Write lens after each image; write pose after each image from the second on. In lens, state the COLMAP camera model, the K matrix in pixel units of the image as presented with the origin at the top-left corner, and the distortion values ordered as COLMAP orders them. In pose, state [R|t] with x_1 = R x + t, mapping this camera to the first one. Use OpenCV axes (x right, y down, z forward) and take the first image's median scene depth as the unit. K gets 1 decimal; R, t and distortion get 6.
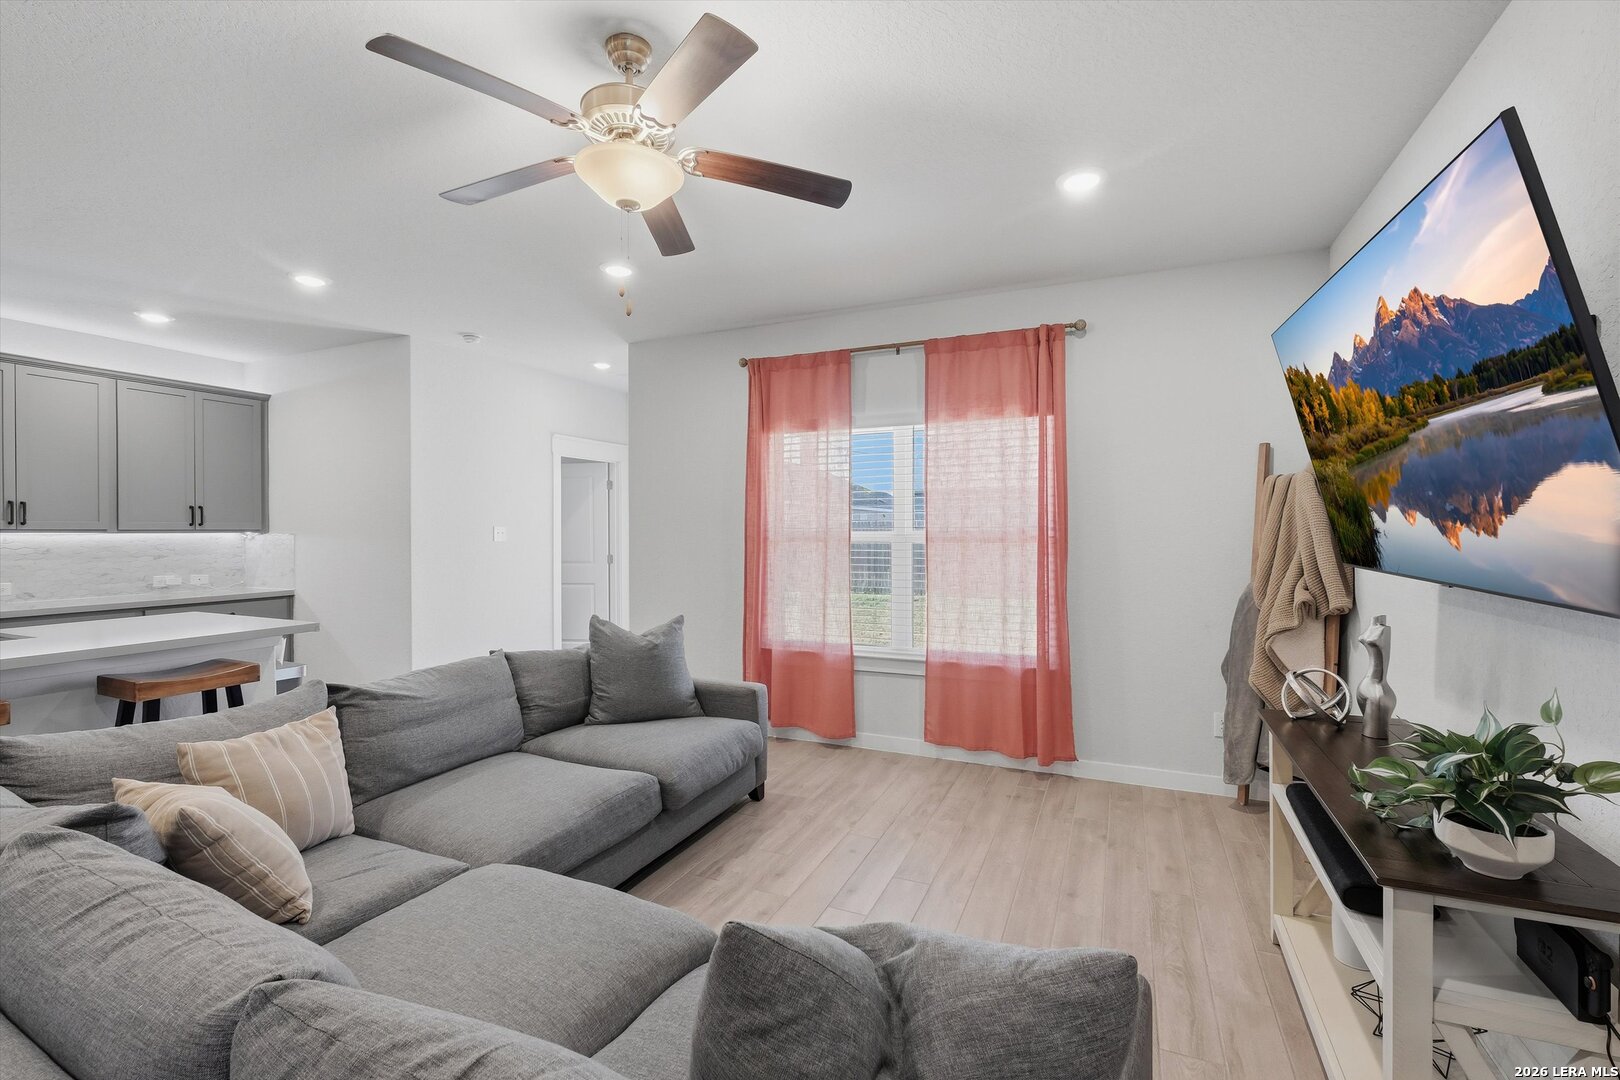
lens RADIAL K [[685.0, 0, 853.8], [0, 685.0, 530.2], [0, 0, 1]] dist [-0.002247, -0.000148]
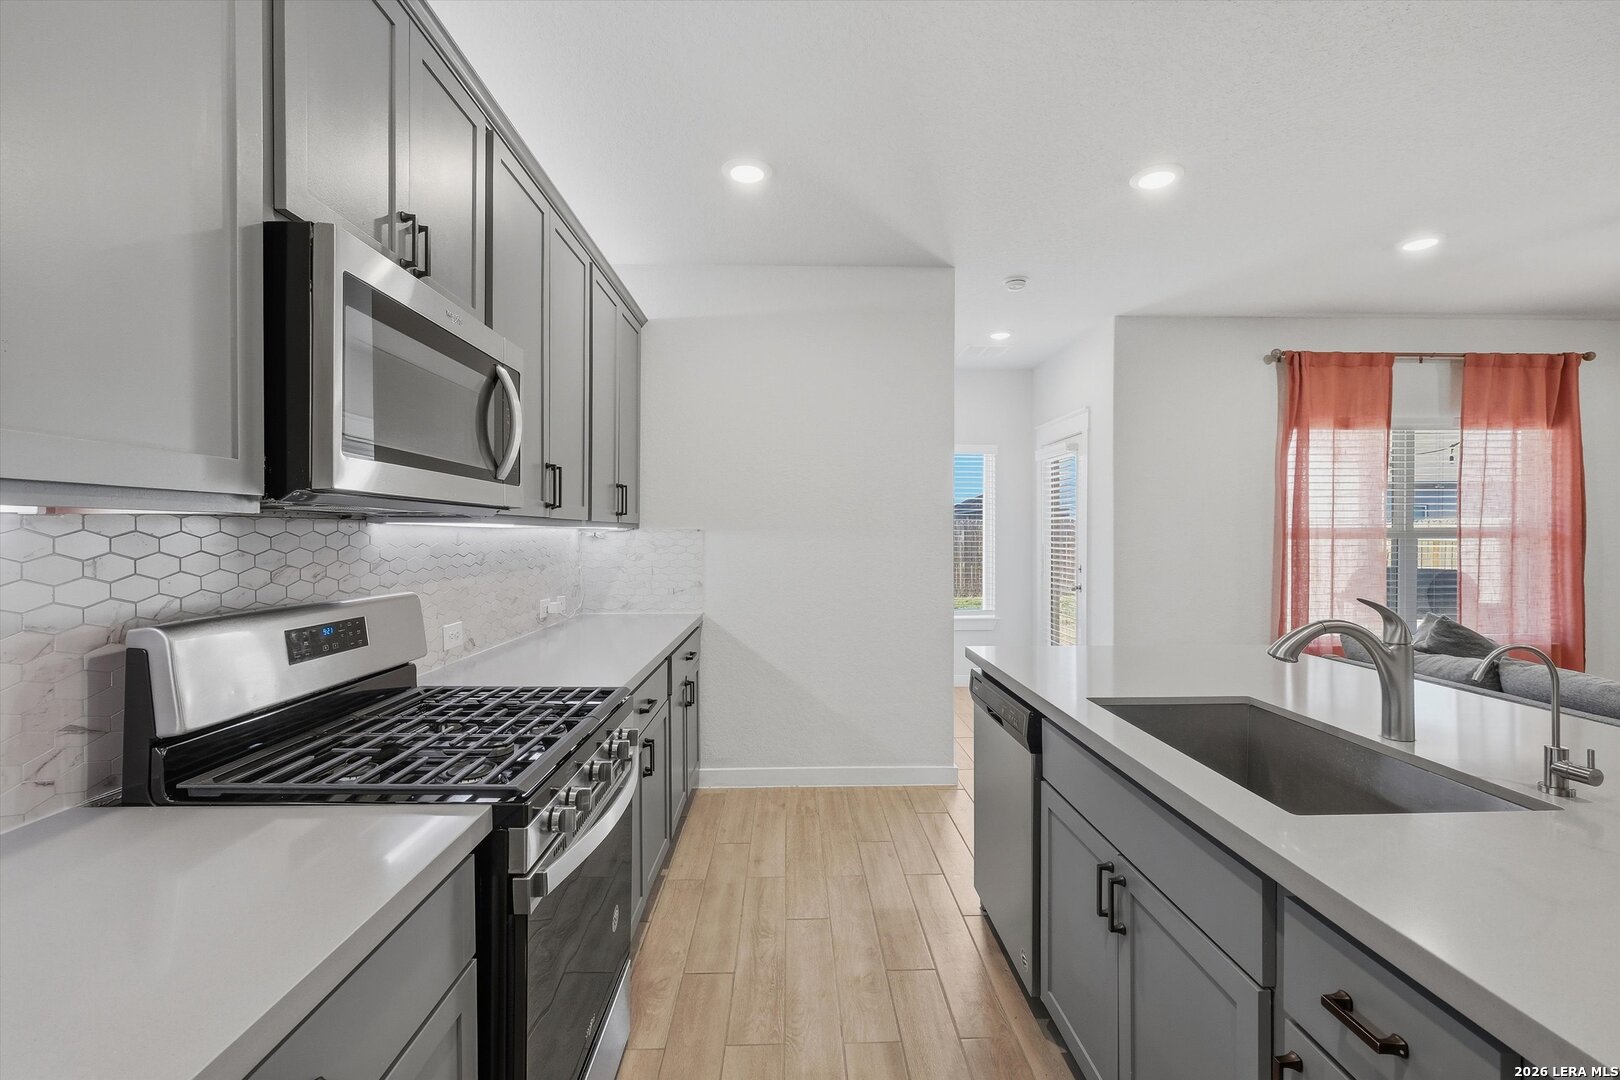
lens RADIAL K [[647.6, 0, 810.0], [0, 647.6, 540.0], [0, 0, 1]] dist [0.000974, 0.000395]
pose [[0.909375, -0.005080, 0.415946, -1.322208], [0.000618, 0.999941, 0.010860, 0.010948], [-0.415977, -0.009618, 0.909324, 0.500211]]
